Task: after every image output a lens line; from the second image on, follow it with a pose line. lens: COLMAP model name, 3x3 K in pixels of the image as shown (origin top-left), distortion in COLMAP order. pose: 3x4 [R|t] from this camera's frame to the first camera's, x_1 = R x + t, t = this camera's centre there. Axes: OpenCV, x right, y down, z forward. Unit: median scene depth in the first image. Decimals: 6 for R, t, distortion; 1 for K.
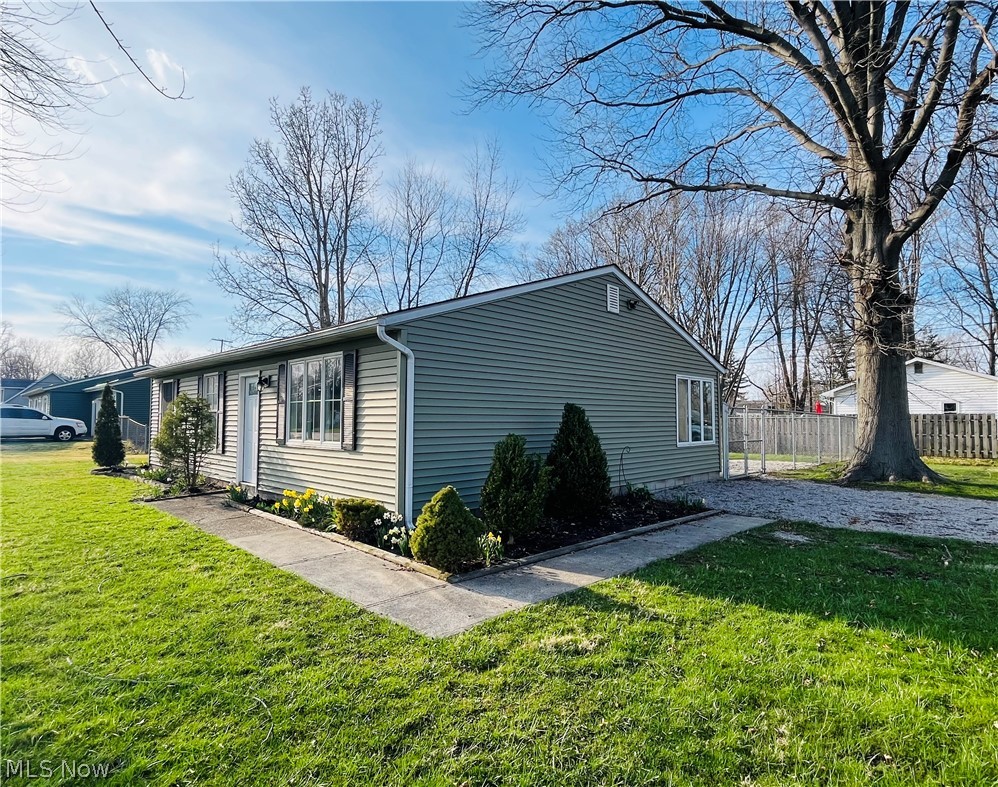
lens RADIAL K [[532.1, 0, 502.5], [0, 532.1, 395.0], [0, 0, 1]] dist [-0.002165, 0.001474]
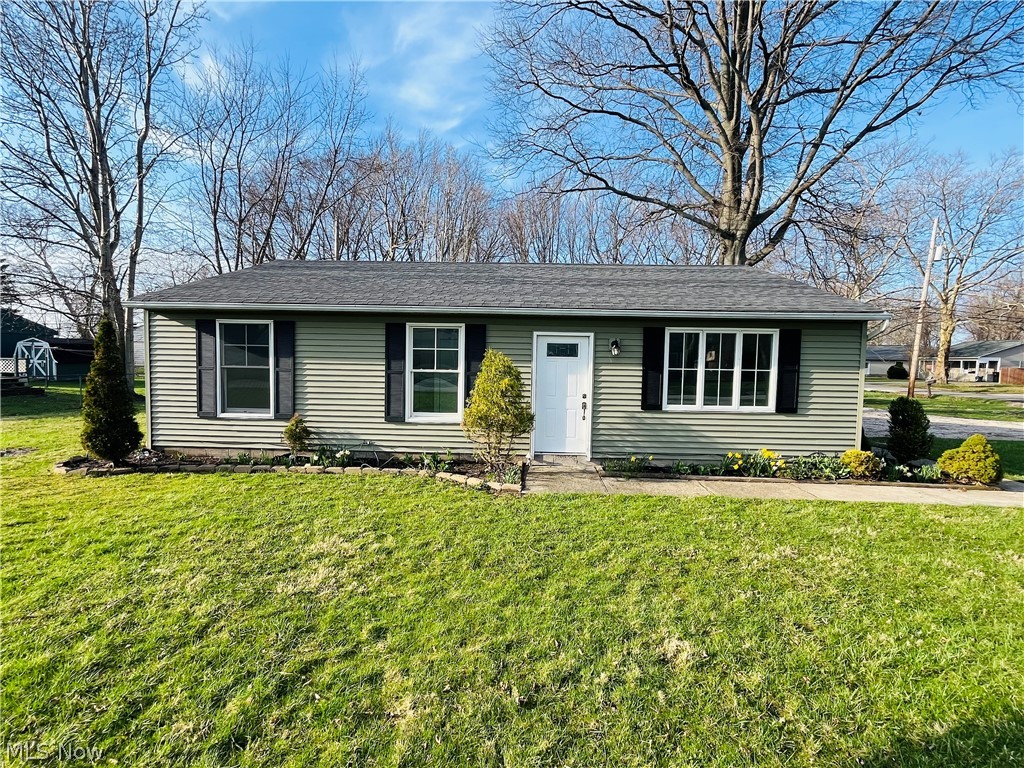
lens RADIAL K [[473.8, 0, 508.9], [0, 473.8, 385.0], [0, 0, 1]] dist [-0.001004, -0.001761]
pose [[0.754438, -0.026184, 0.655848, -0.760568], [-0.044515, 0.994862, 0.090925, -0.015042], [-0.654860, -0.097792, 0.749397, 0.319775]]
